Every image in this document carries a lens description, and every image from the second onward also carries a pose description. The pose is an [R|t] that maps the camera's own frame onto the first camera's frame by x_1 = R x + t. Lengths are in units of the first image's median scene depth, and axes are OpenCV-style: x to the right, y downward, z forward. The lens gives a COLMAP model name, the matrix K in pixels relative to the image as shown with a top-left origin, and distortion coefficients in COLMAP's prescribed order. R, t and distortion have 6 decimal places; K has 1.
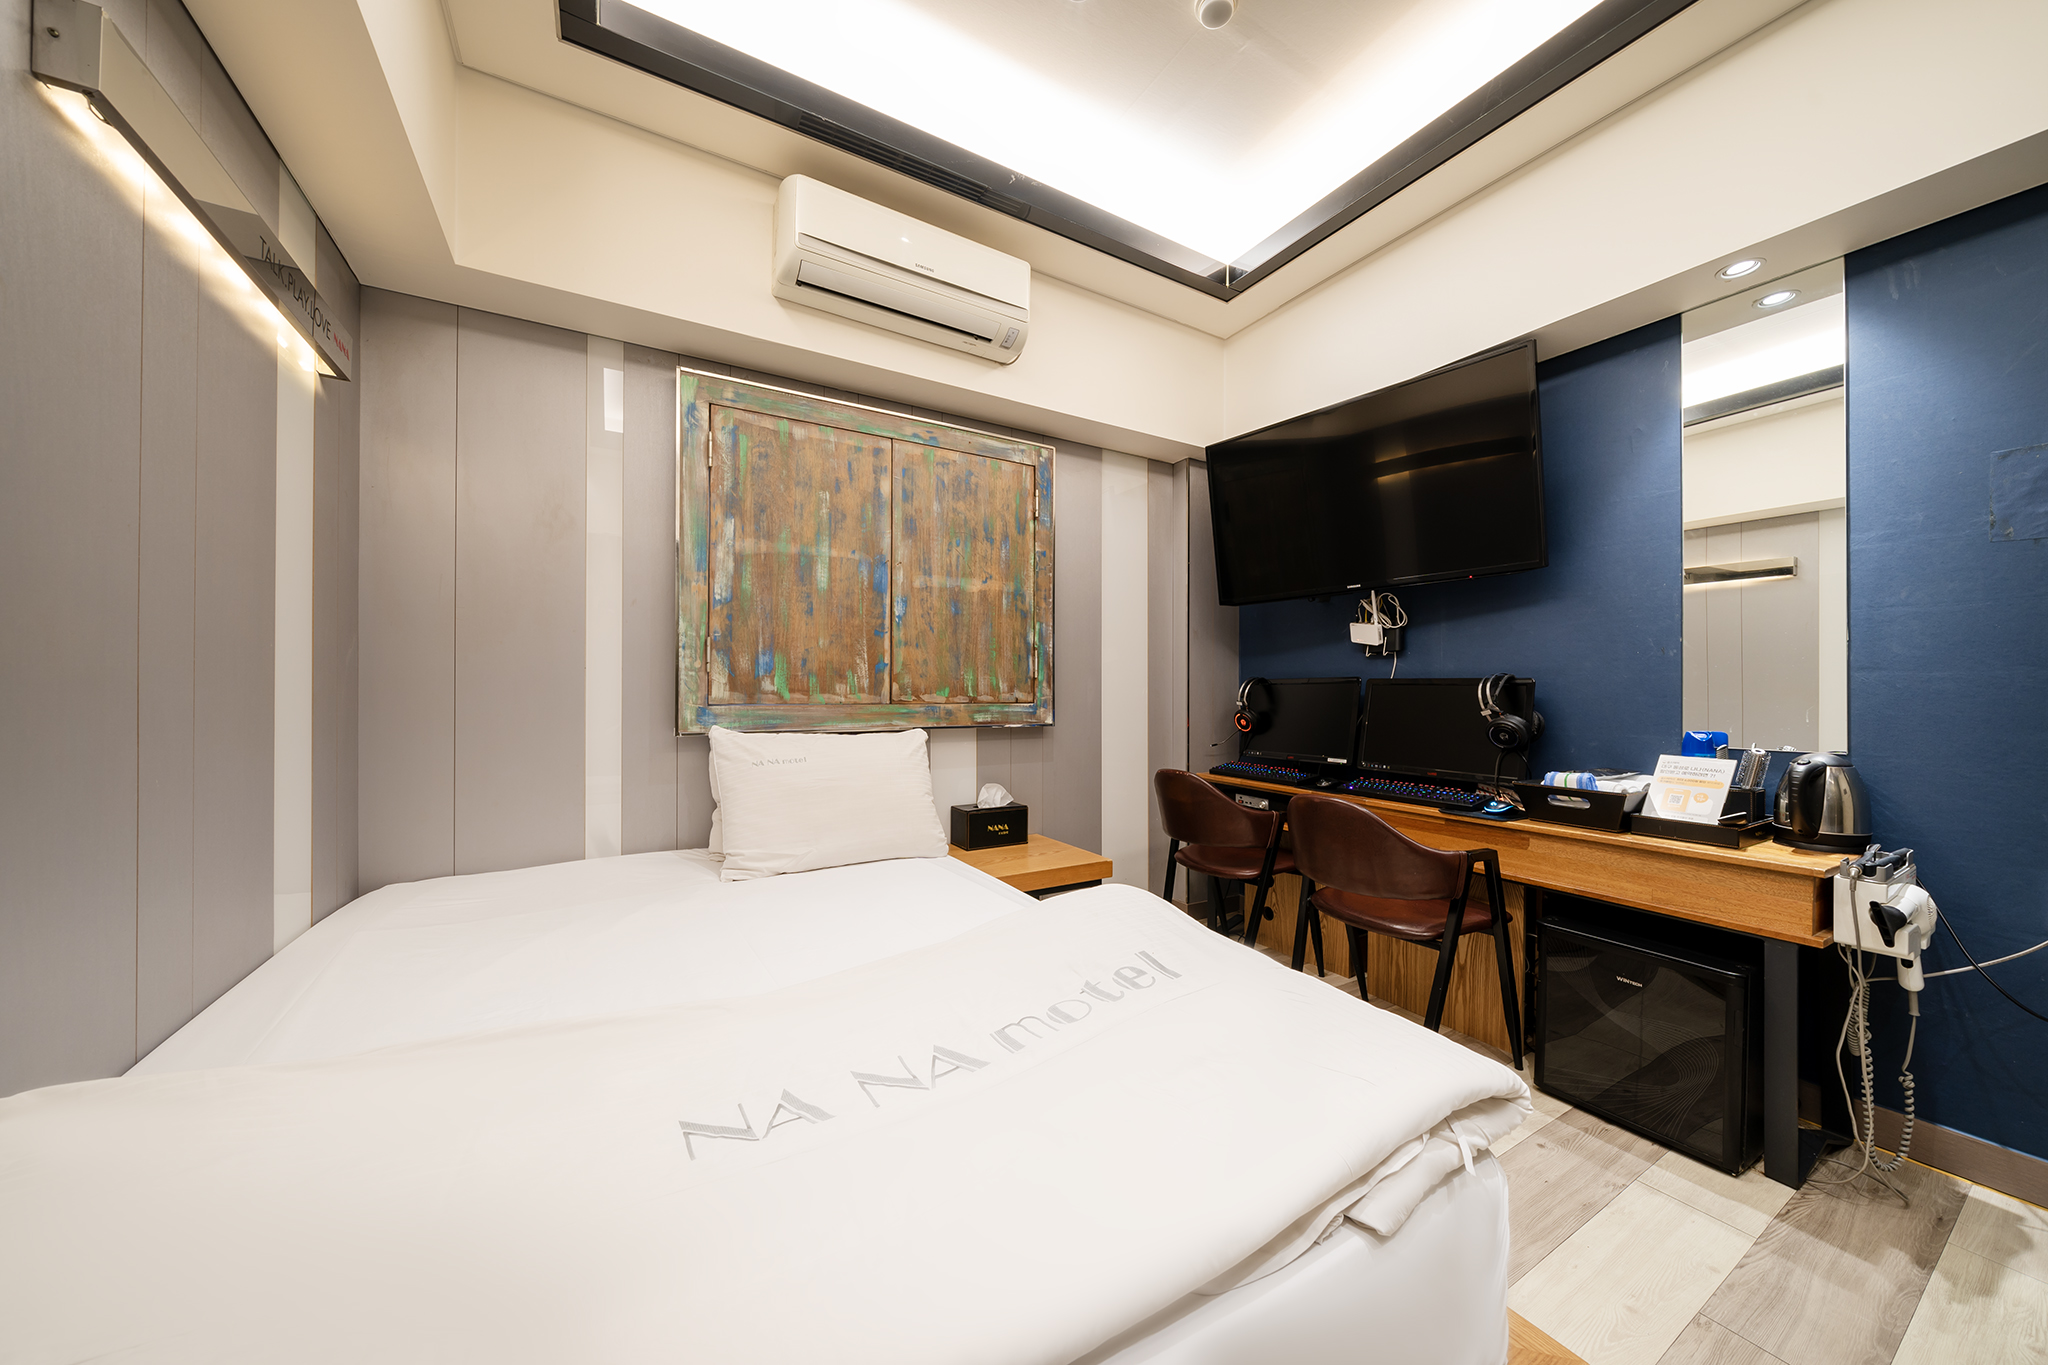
lens RADIAL K [[701.4, 0, 1020.6], [0, 701.4, 690.6], [0, 0, 1]] dist [-0.001604, -0.002317]
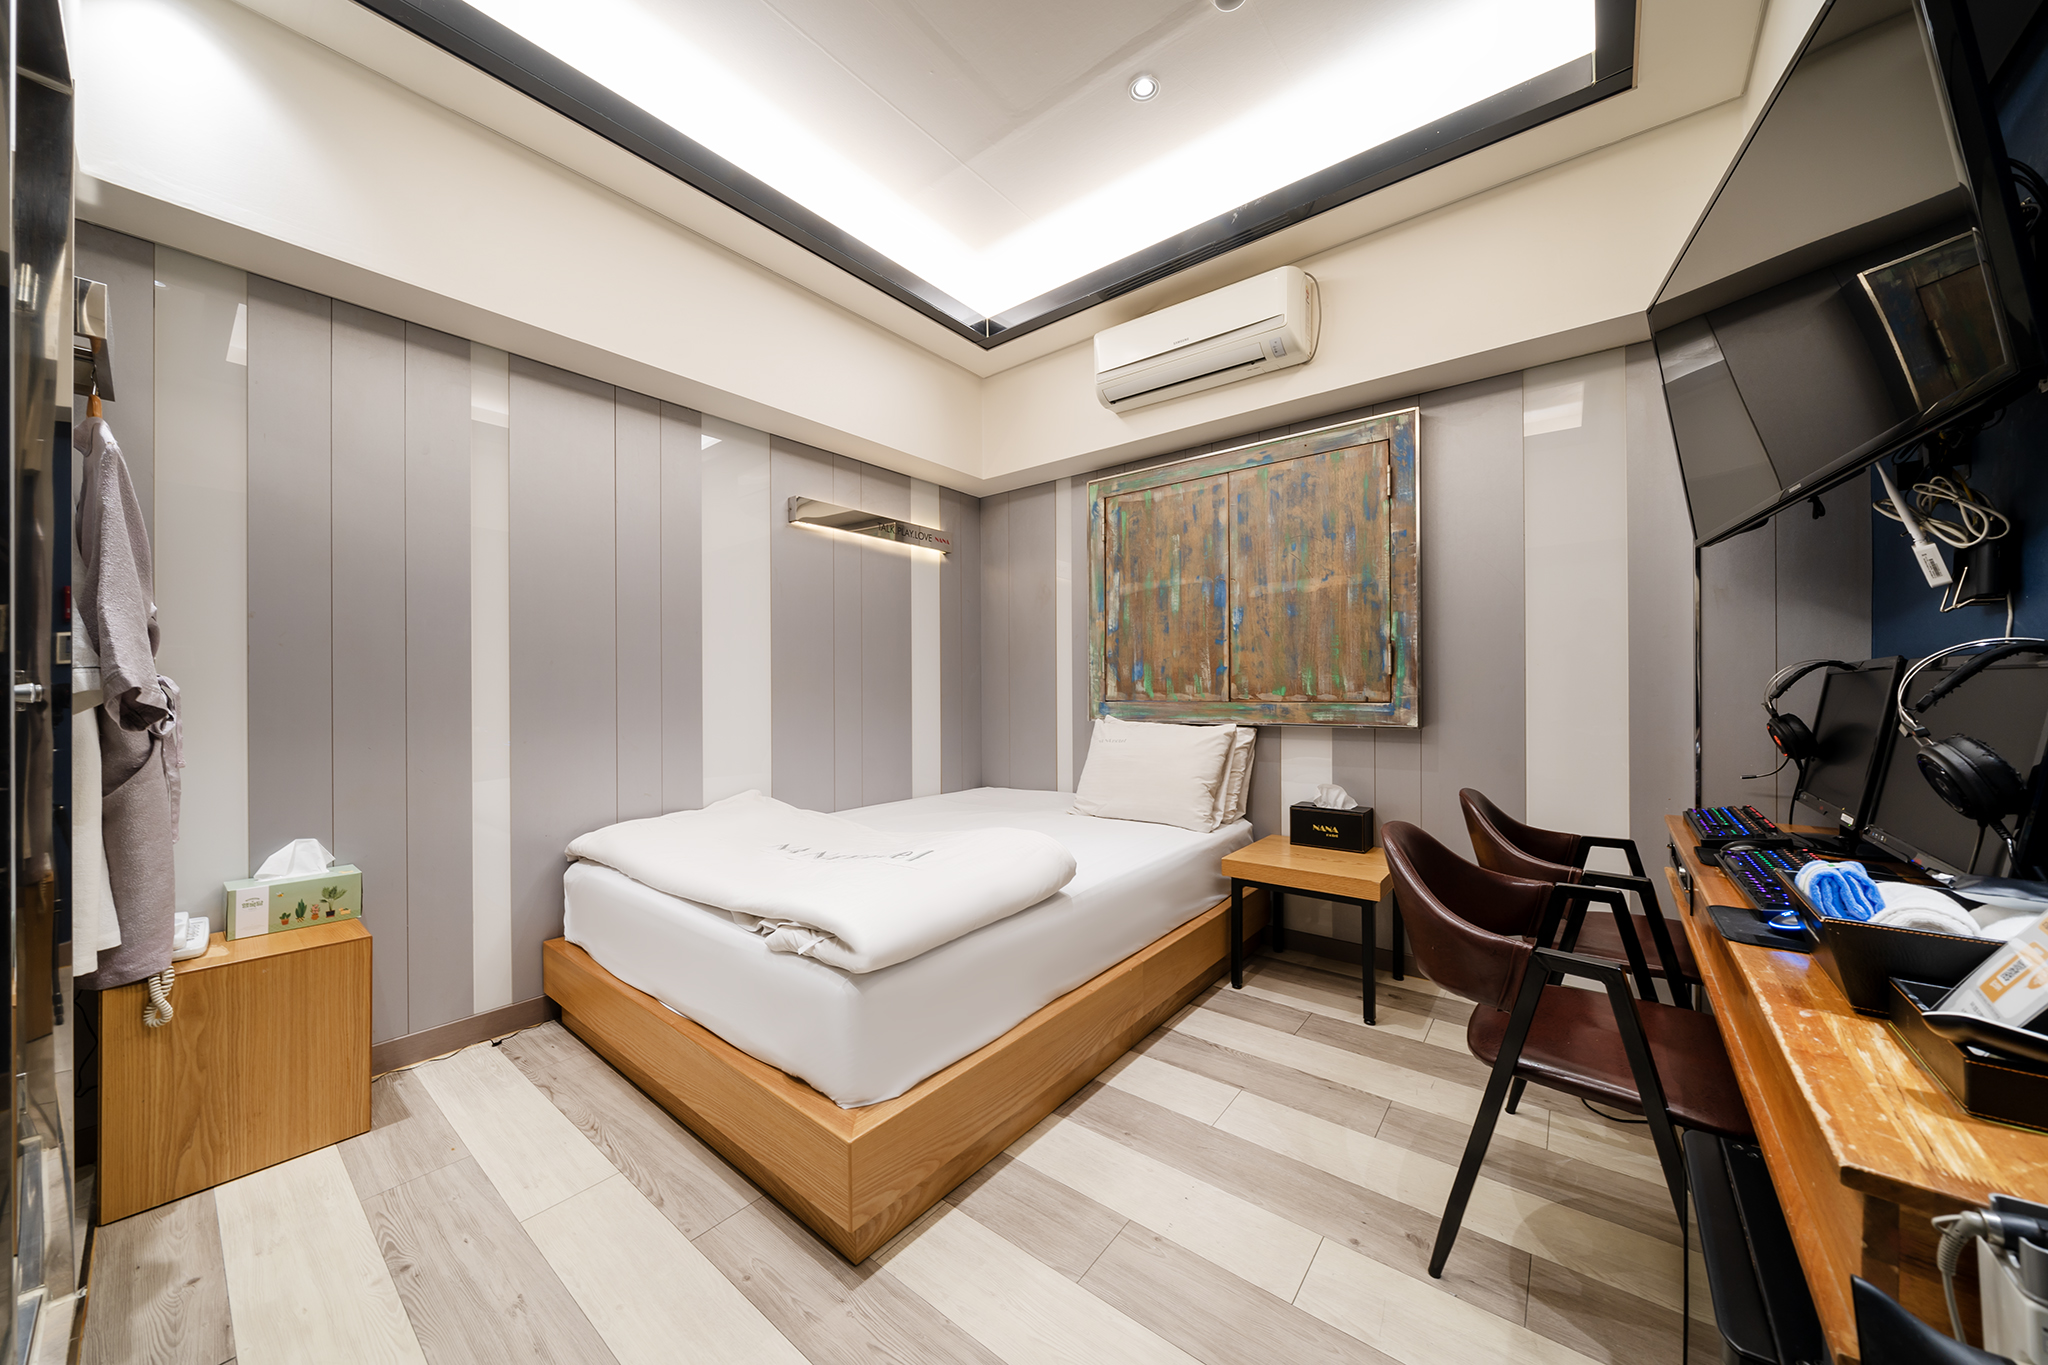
lens RADIAL K [[701.4, 0, 1020.6], [0, 701.4, 690.6], [0, 0, 1]] dist [-0.001604, -0.002317]
pose [[0.355056, -0.005295, -0.934830, 0.770785], [0.009408, 0.999954, -0.002090, -0.000244], [0.934798, -0.008053, 0.355090, 0.264800]]
